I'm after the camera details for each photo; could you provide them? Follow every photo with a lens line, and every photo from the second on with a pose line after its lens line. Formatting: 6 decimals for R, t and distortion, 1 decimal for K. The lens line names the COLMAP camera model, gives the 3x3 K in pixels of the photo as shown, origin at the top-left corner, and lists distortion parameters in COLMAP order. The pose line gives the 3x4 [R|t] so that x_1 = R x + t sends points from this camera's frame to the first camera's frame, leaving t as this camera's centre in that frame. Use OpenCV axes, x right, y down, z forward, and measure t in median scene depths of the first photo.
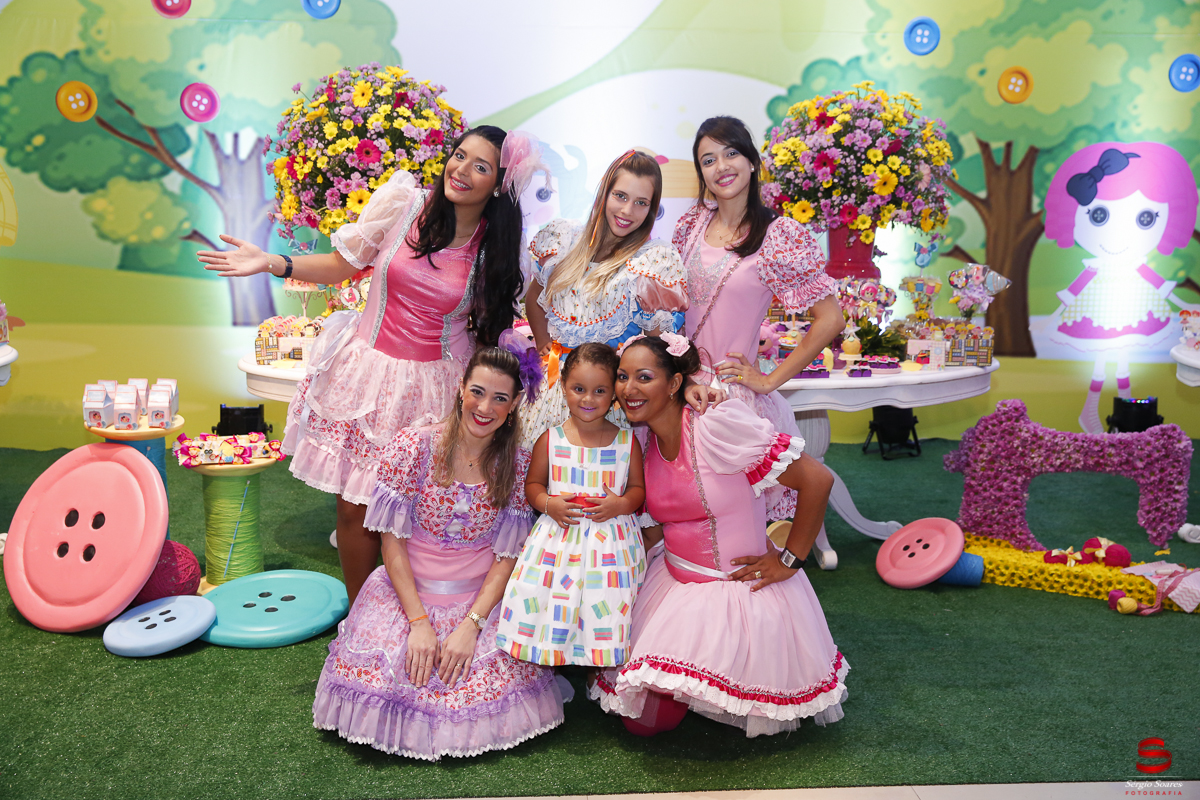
lens RADIAL K [[1271.8, 0, 600.0], [0, 1271.8, 400.0], [0, 0, 1]] dist [-0.012145, 0.156613]
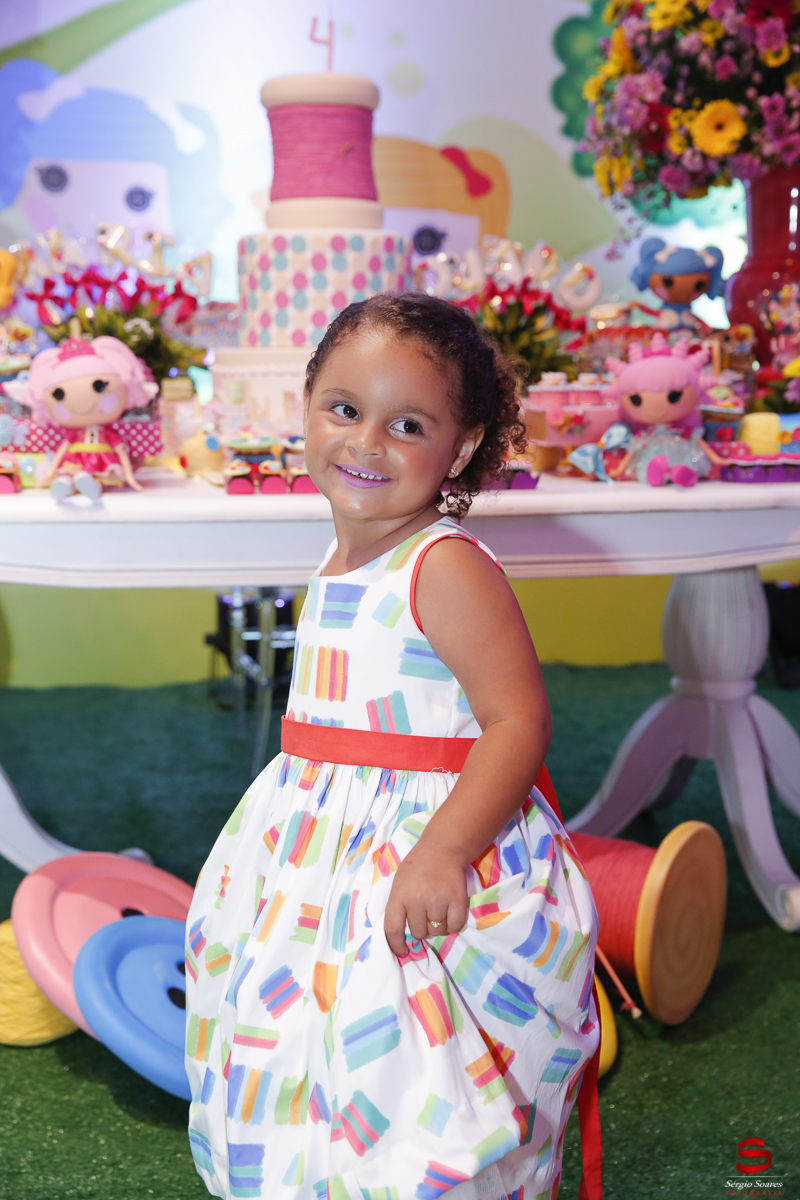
lens RADIAL K [[1633.2, 0, 400.0], [0, 1633.2, 600.0], [0, 0, 1]] dist [0.089408, 0.026501]
pose [[0.994462, -0.022931, 0.102568, -0.014871], [0.024961, 0.999516, -0.018556, 0.025780], [-0.102093, 0.021014, 0.994553, 0.442851]]
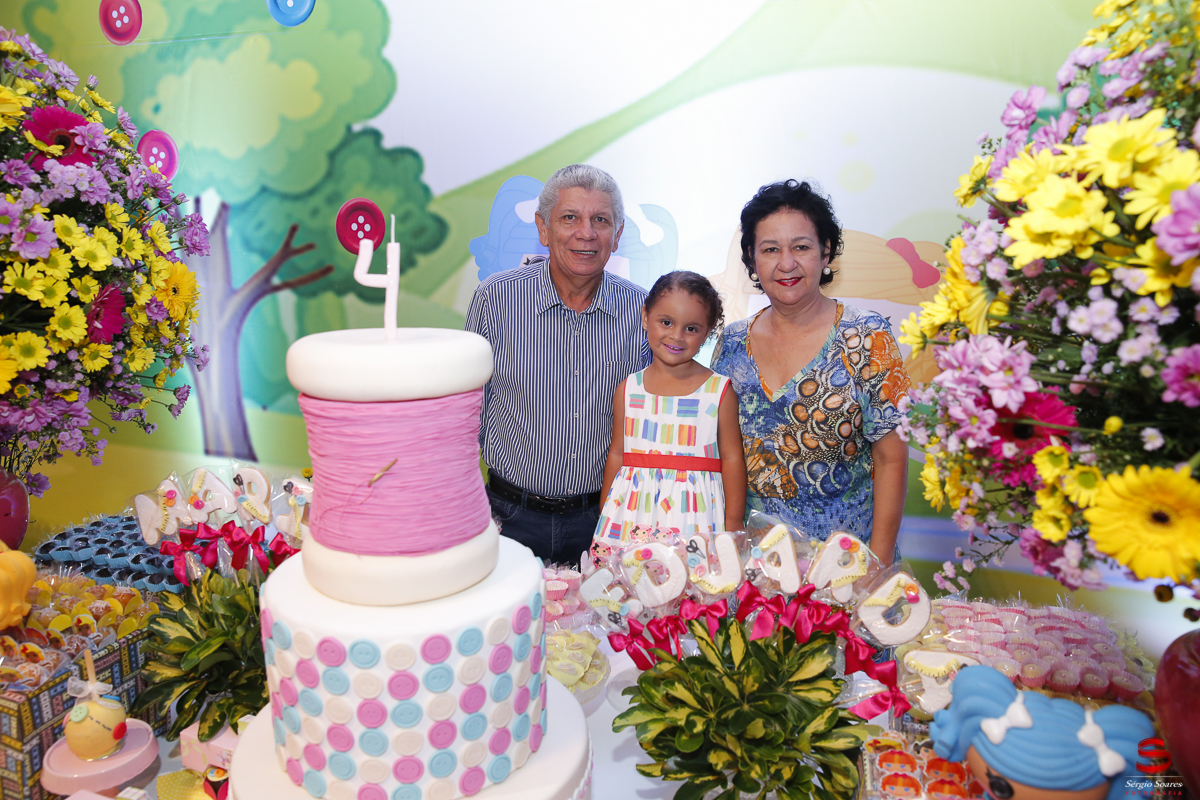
lens RADIAL K [[819.7, 0, 600.0], [0, 819.7, 400.0], [0, 0, 1]] dist [-0.100731, 0.068701]
pose [[0.937986, 0.069676, -0.339598, 0.124025], [-0.063202, 0.997547, 0.030101, -0.165647], [0.340862, -0.006771, 0.940089, 0.877162]]
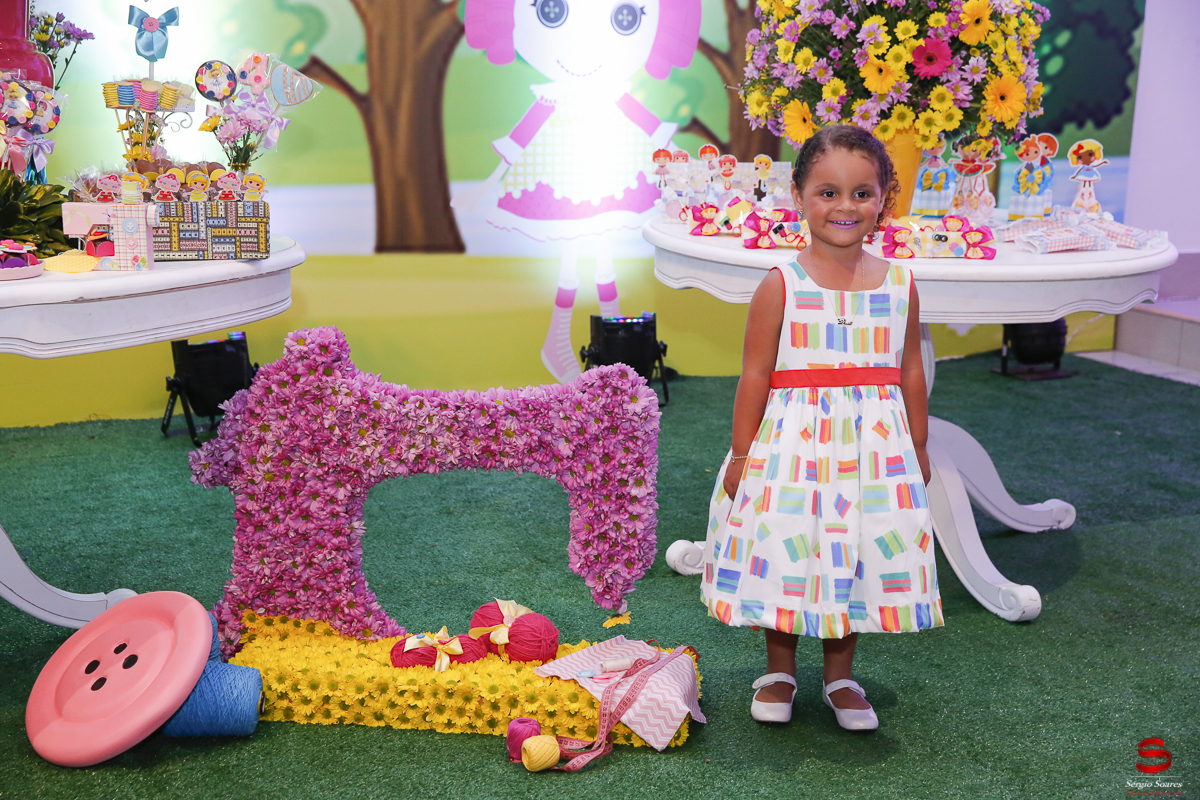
lens RADIAL K [[1633.2, 0, 600.0], [0, 1633.2, 400.0], [0, 0, 1]] dist [0.089408, 0.026501]
pose [[0.944015, -0.058425, 0.324688, 0.221479], [0.045801, 0.997873, 0.046394, 0.003007], [-0.326707, -0.028925, 0.944683, 0.383062]]
